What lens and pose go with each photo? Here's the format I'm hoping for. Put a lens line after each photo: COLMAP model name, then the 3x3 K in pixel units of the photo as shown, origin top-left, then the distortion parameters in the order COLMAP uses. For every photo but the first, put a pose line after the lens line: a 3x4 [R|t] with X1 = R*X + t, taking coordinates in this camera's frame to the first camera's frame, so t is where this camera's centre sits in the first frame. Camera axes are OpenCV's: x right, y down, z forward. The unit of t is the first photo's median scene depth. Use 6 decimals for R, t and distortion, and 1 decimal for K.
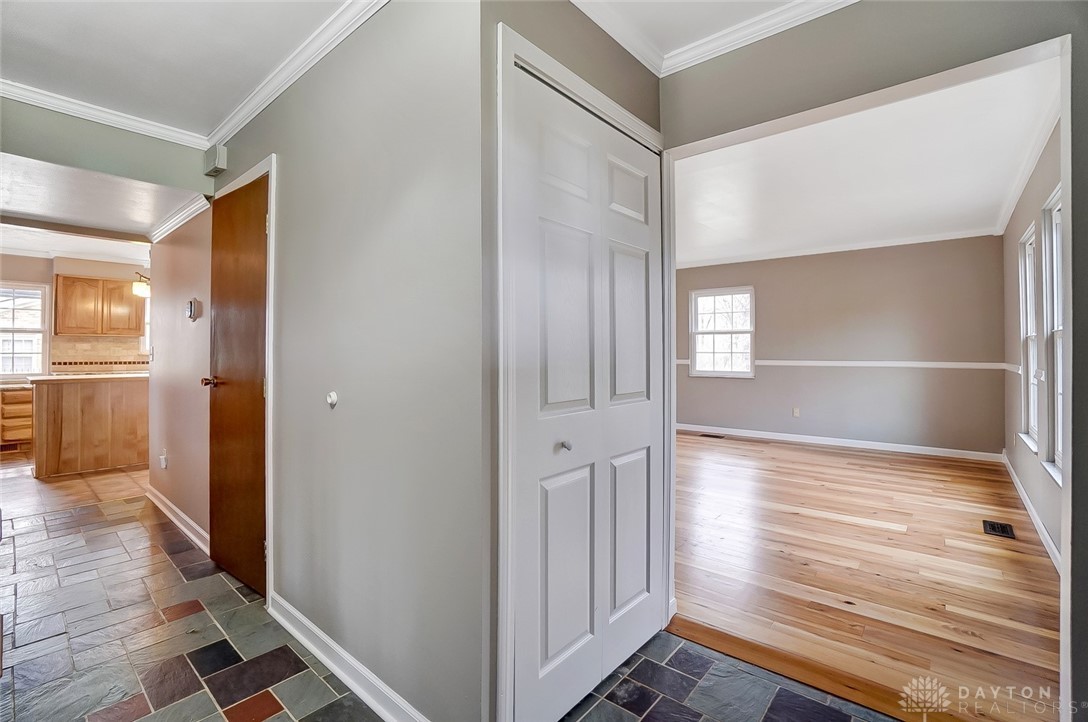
lens RADIAL K [[481.1, 0, 537.0], [0, 481.1, 352.2], [0, 0, 1]] dist [-0.051246, 0.014002]
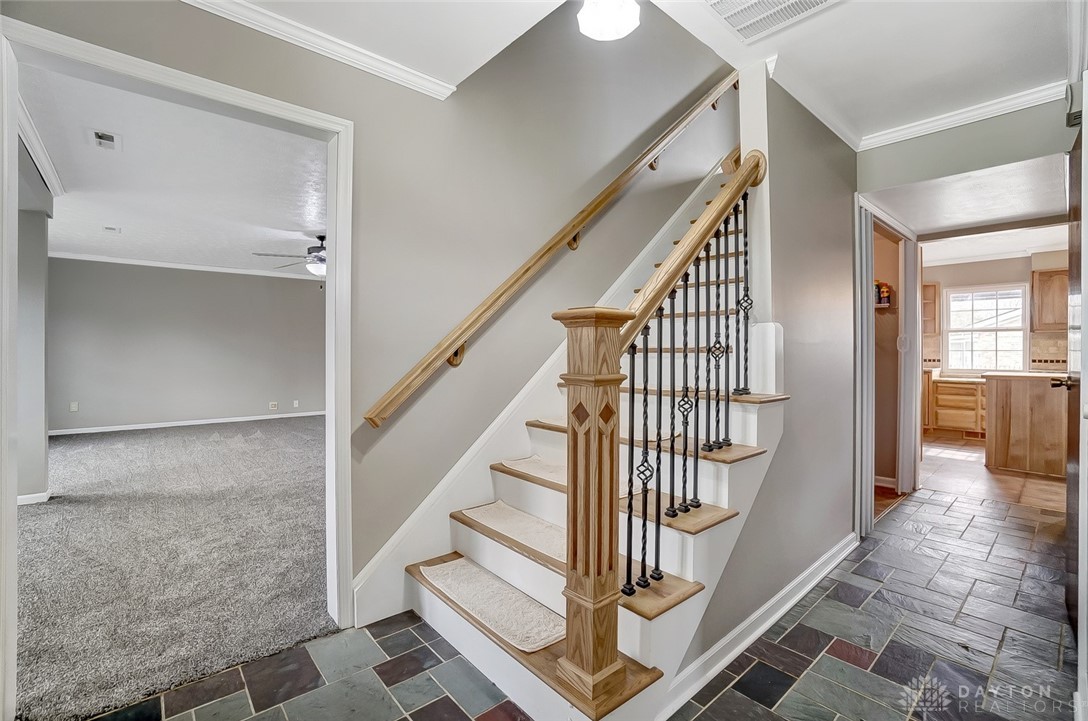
lens RADIAL K [[481.1, 0, 541.7], [0, 481.1, 355.1], [0, 0, 1]] dist [-0.051246, 0.014002]
pose [[-0.145668, 0.007681, -0.989304, 0.097754], [0.000968, 0.999970, 0.007622, 0.003376], [0.989333, 0.000153, -0.145671, 0.099665]]
